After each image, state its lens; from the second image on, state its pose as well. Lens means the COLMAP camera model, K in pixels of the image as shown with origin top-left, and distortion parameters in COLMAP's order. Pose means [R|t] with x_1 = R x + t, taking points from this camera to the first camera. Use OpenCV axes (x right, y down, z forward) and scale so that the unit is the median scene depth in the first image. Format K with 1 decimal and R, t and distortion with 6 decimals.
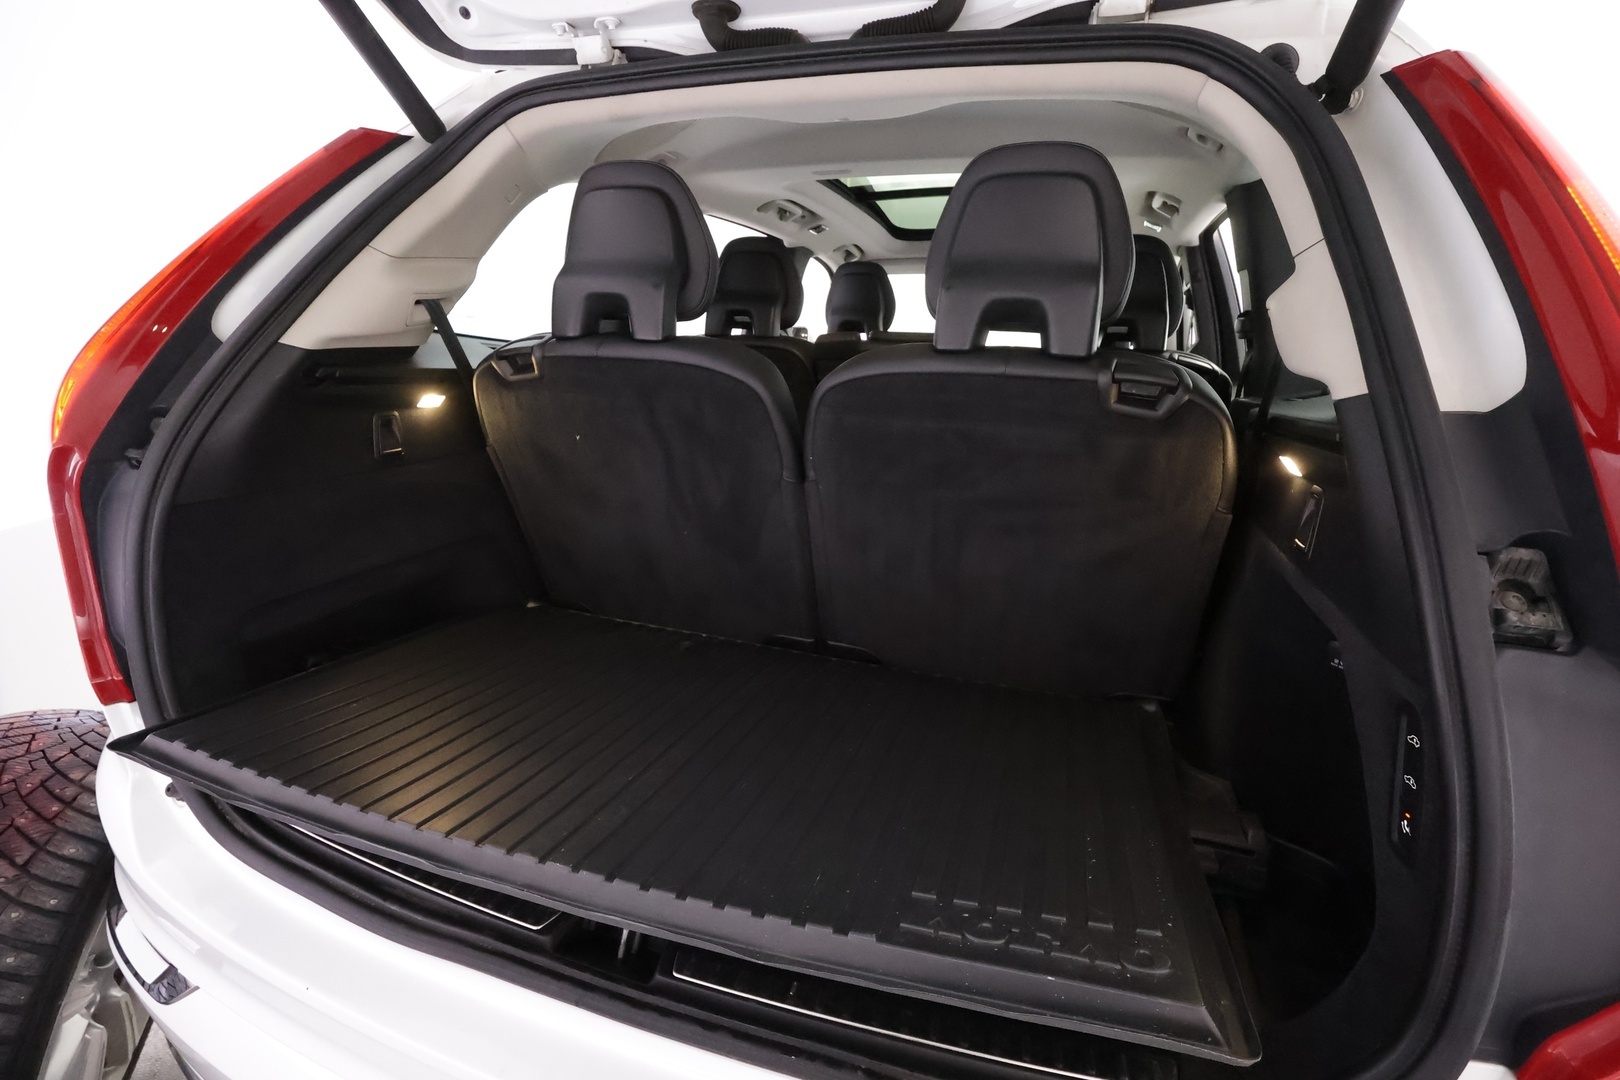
lens RADIAL K [[823.9, 0, 856.5], [0, 823.9, 509.2], [0, 0, 1]] dist [0.002098, 0.001298]
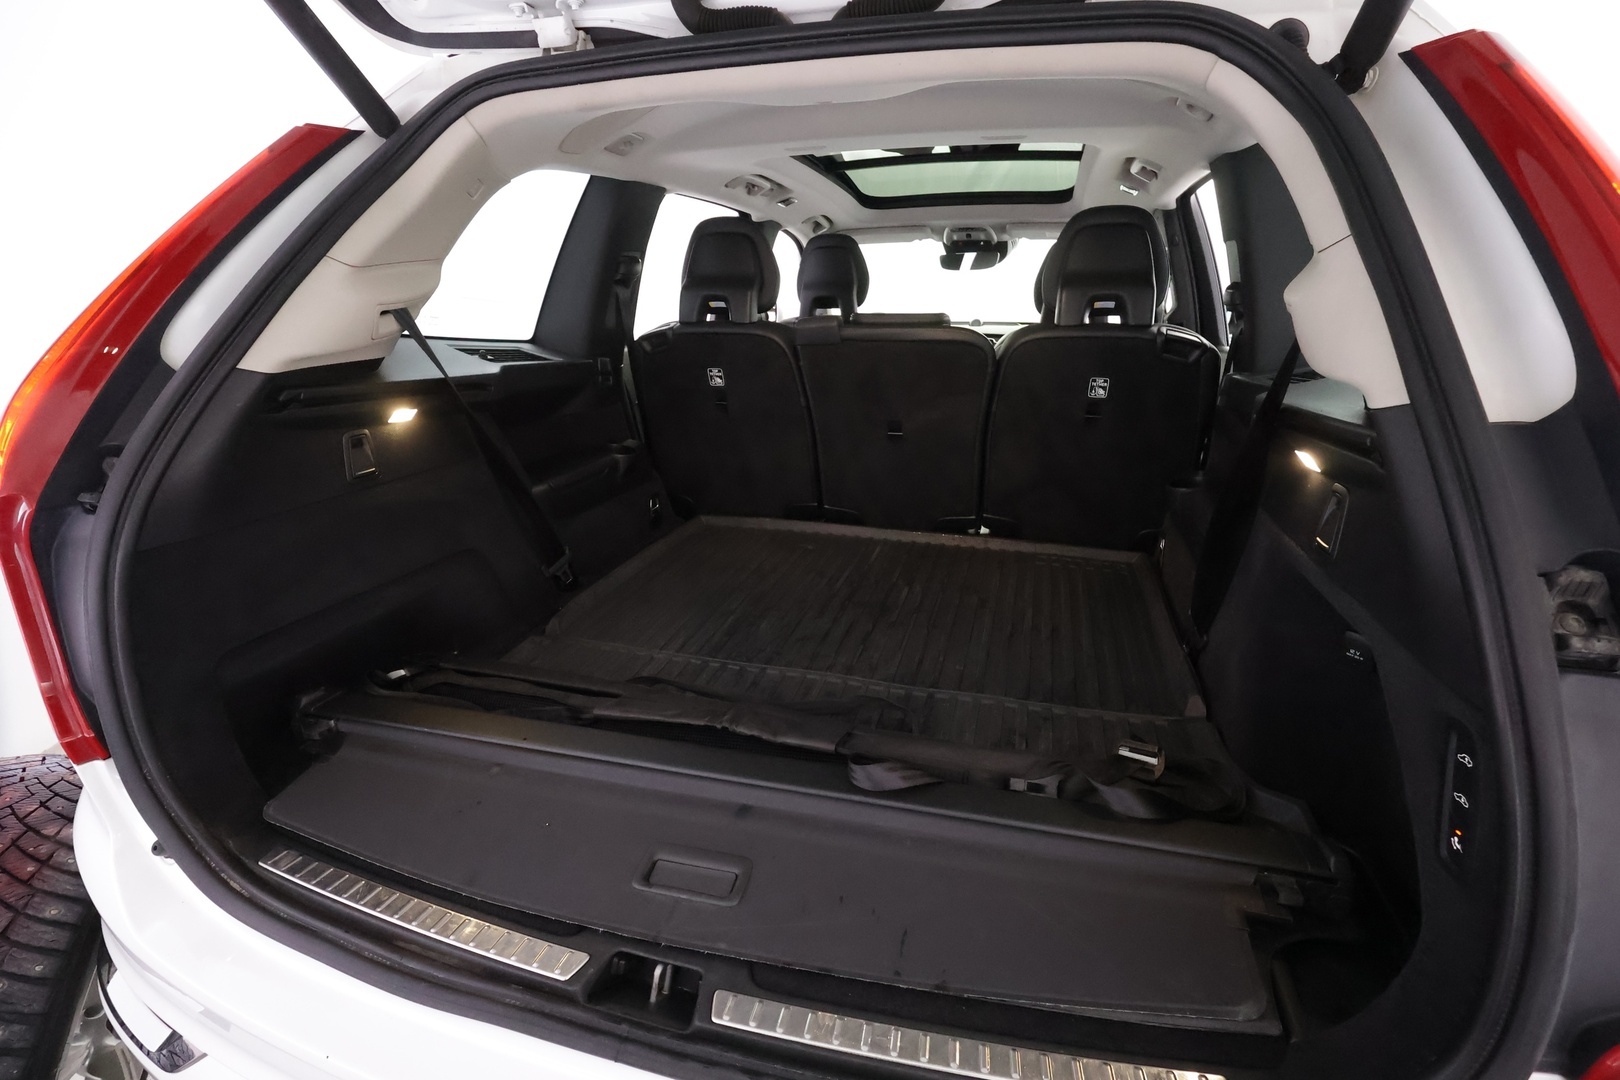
lens RADIAL K [[823.9, 0, 856.5], [0, 823.9, 509.2], [0, 0, 1]] dist [0.002098, 0.001298]
pose [[0.998187, -0.043578, 0.041529, -0.045844], [0.041494, 0.997897, 0.049794, -0.055528], [-0.043611, -0.047980, 0.997896, 0.032674]]
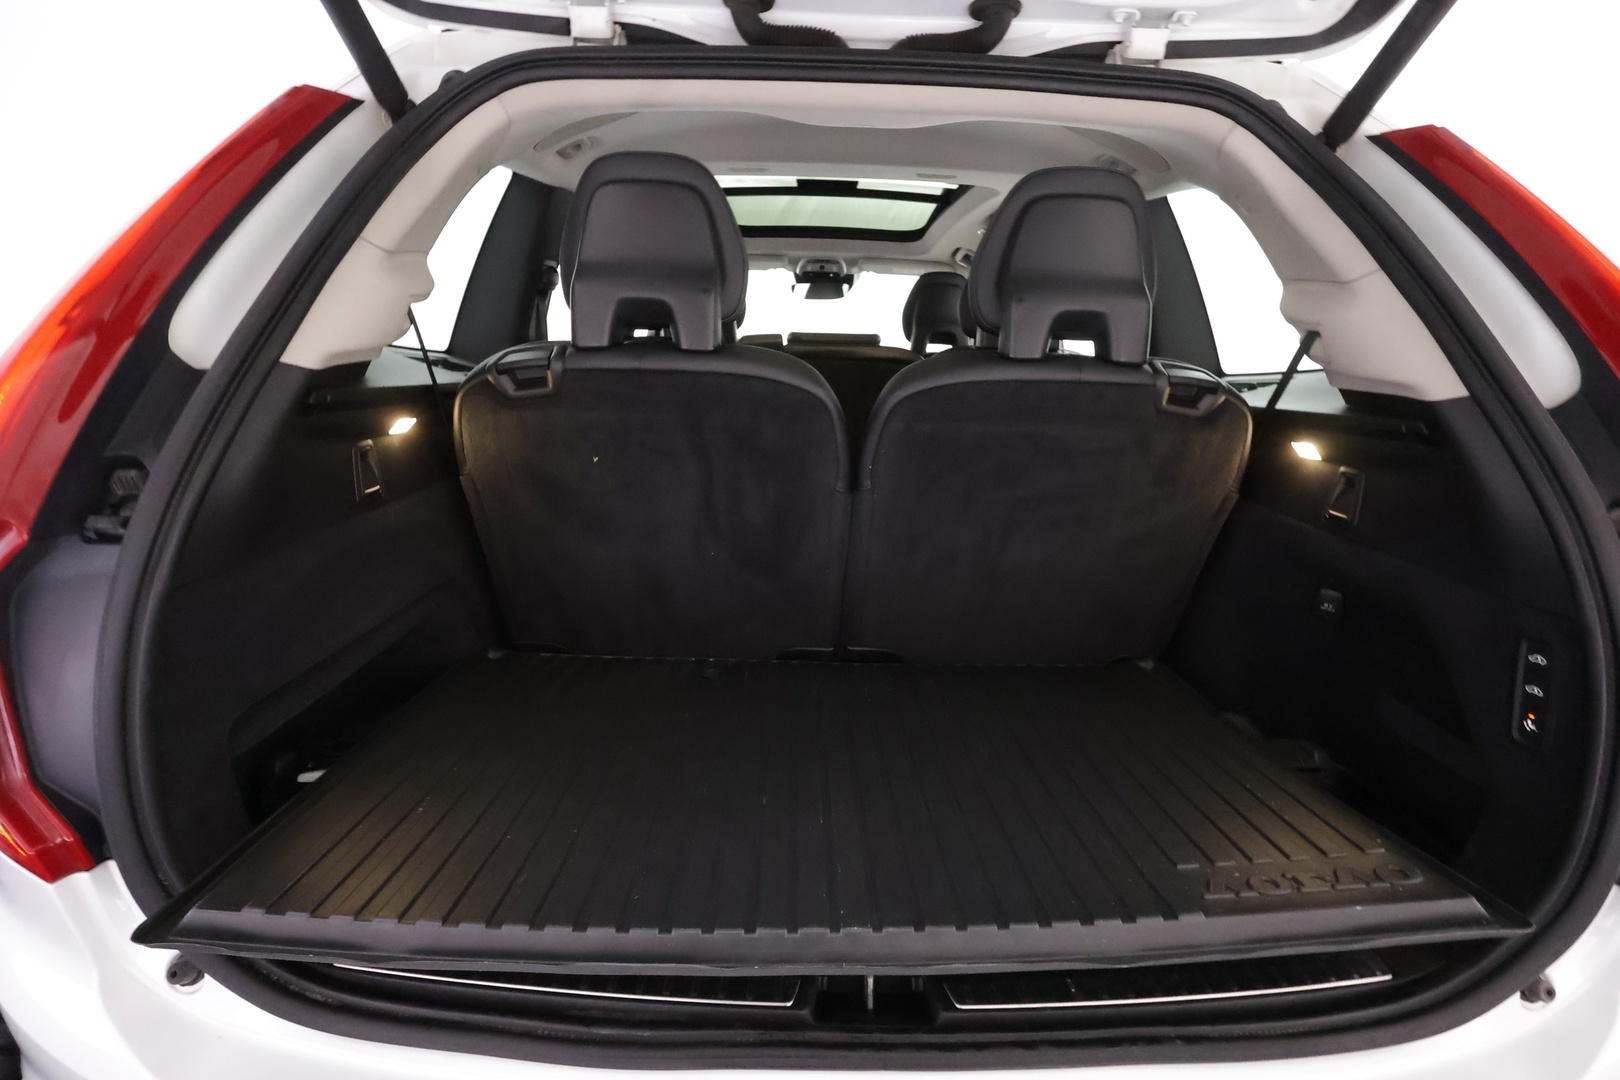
lens RADIAL K [[804.5, 0, 849.1], [0, 804.5, 502.7], [0, 0, 1]] dist [-0.003151, -0.000204]
pose [[0.933740, -0.077867, 0.349380, -0.435532], [0.074498, 0.996954, 0.023092, -0.044709], [-0.350114, 0.004466, 0.936697, 0.104222]]
